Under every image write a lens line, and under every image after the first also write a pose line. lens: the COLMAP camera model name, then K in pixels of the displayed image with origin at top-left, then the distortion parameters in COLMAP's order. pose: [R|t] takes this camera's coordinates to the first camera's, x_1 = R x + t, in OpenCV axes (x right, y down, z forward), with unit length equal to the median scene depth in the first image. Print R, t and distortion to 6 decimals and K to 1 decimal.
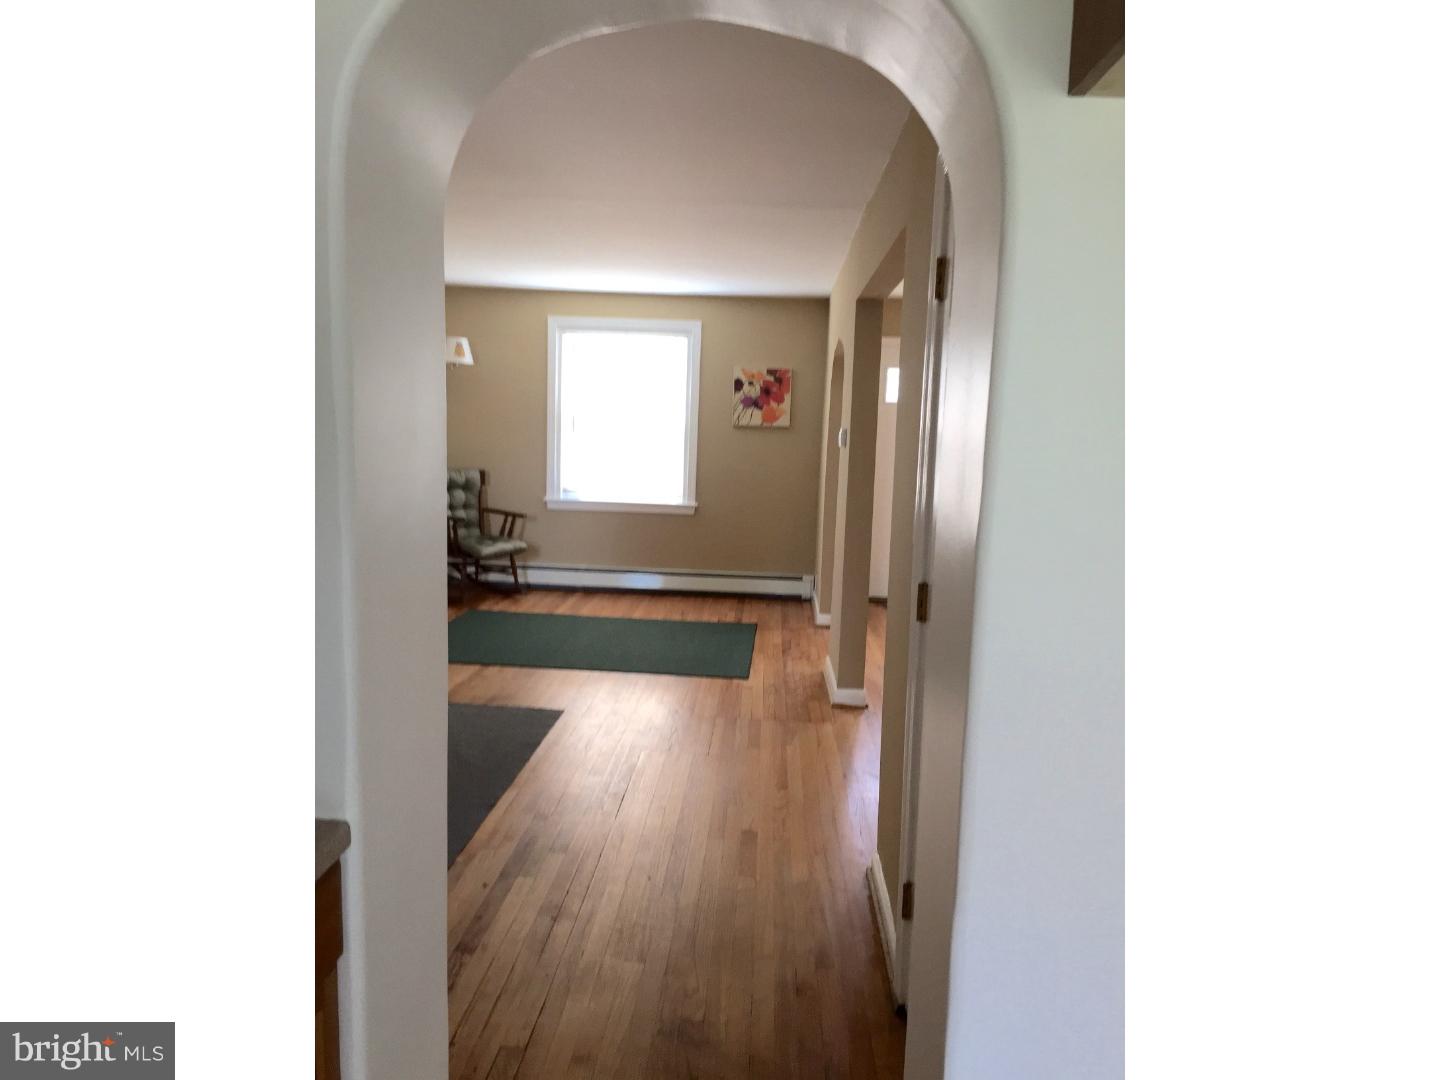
lens RADIAL K [[937.9, 0, 720.0], [0, 937.9, 540.0], [0, 0, 1]] dist [0.078738, -0.000781]
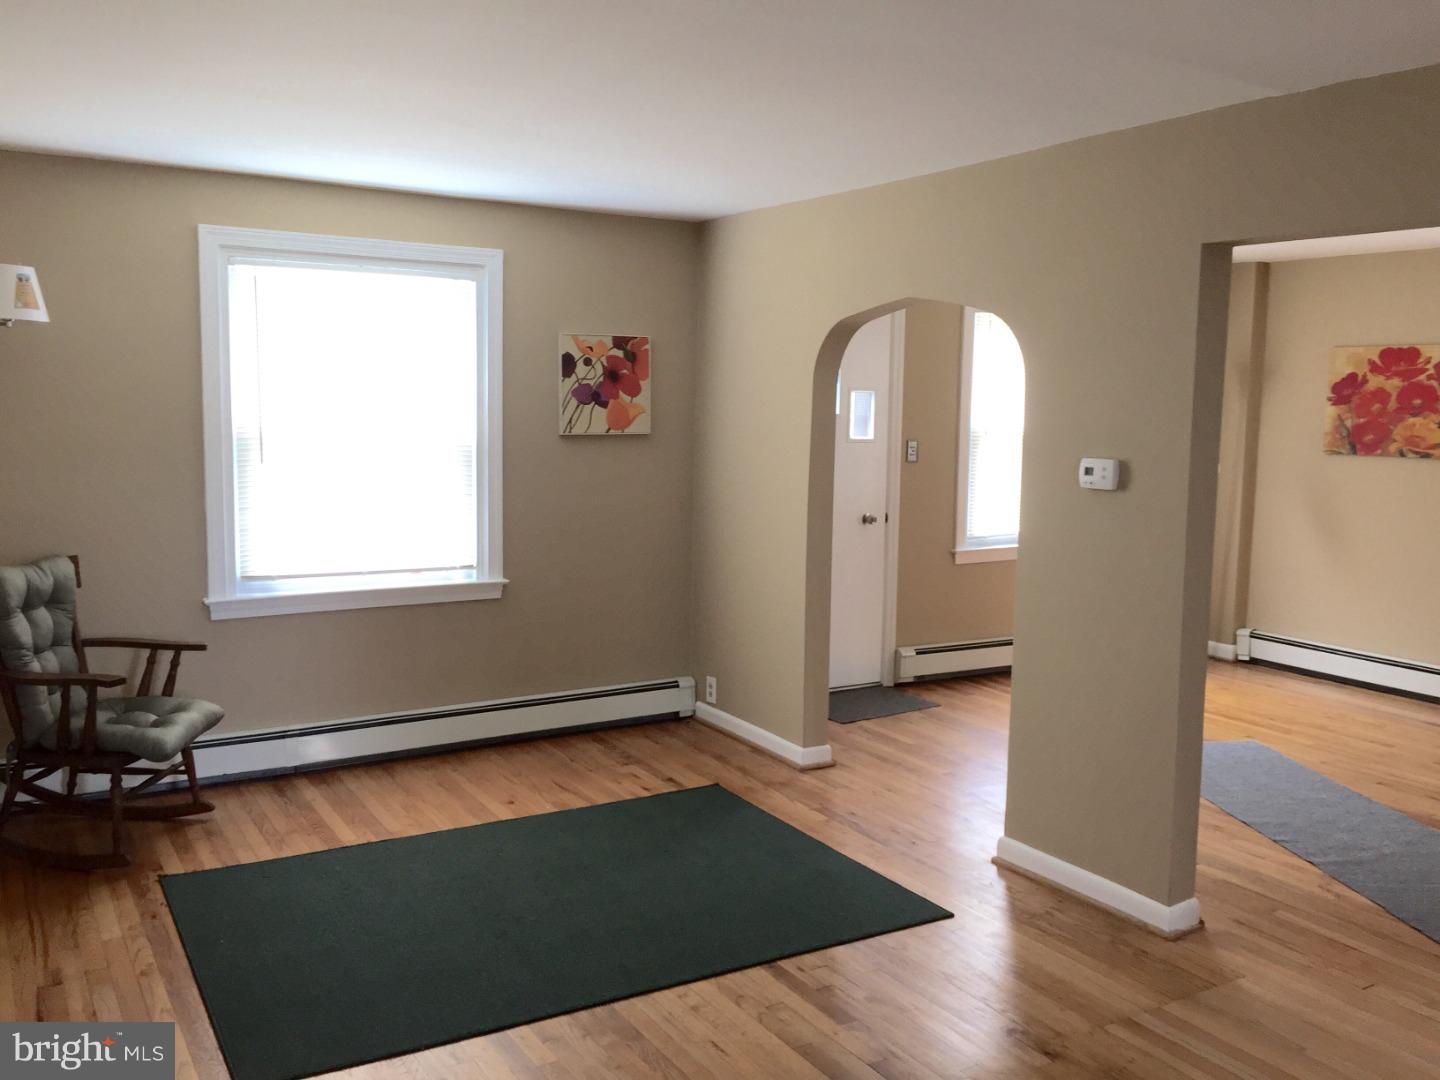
lens RADIAL K [[1237.1, 0, 720.0], [0, 1237.1, 540.0], [0, 0, 1]] dist [0.085945, -0.144103]
pose [[0.825825, -0.084817, 0.557512, -0.342536], [0.083756, 0.996107, 0.027478, -0.074575], [-0.557672, 0.024003, 0.829714, 0.339624]]
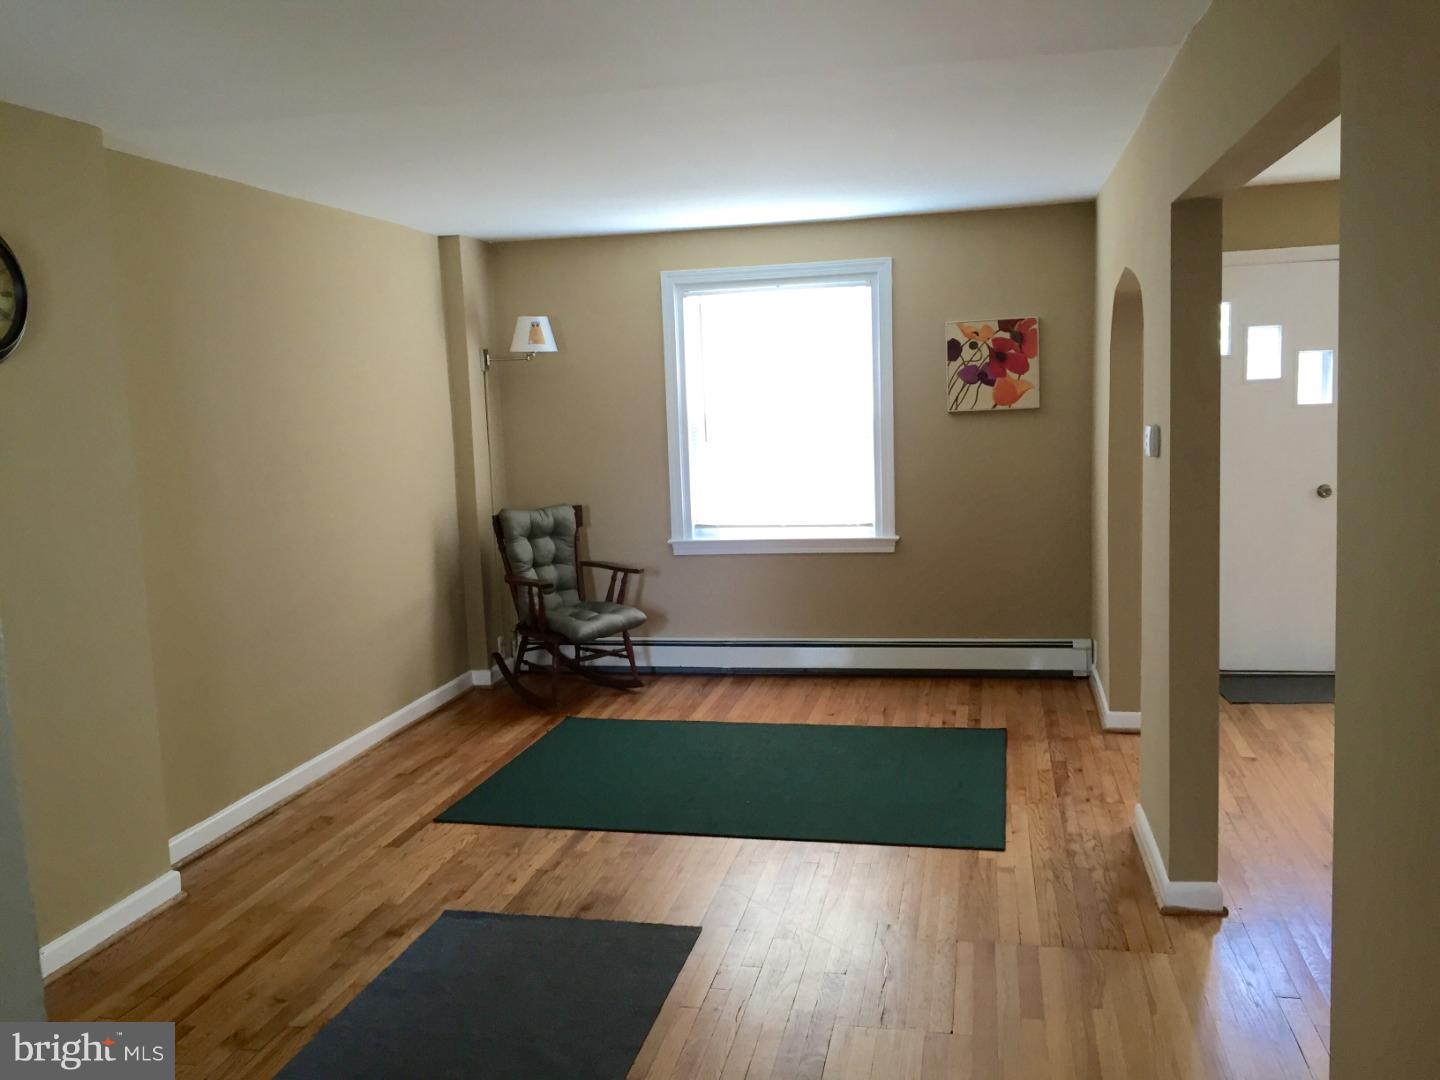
lens RADIAL K [[1237.1, 0, 720.0], [0, 1237.1, 540.0], [0, 0, 1]] dist [0.085945, -0.144103]
pose [[0.985151, -0.052949, -0.163322, -0.006270], [0.052901, 0.998589, -0.004643, -0.040474], [0.163337, -0.004065, 0.986562, 0.137837]]
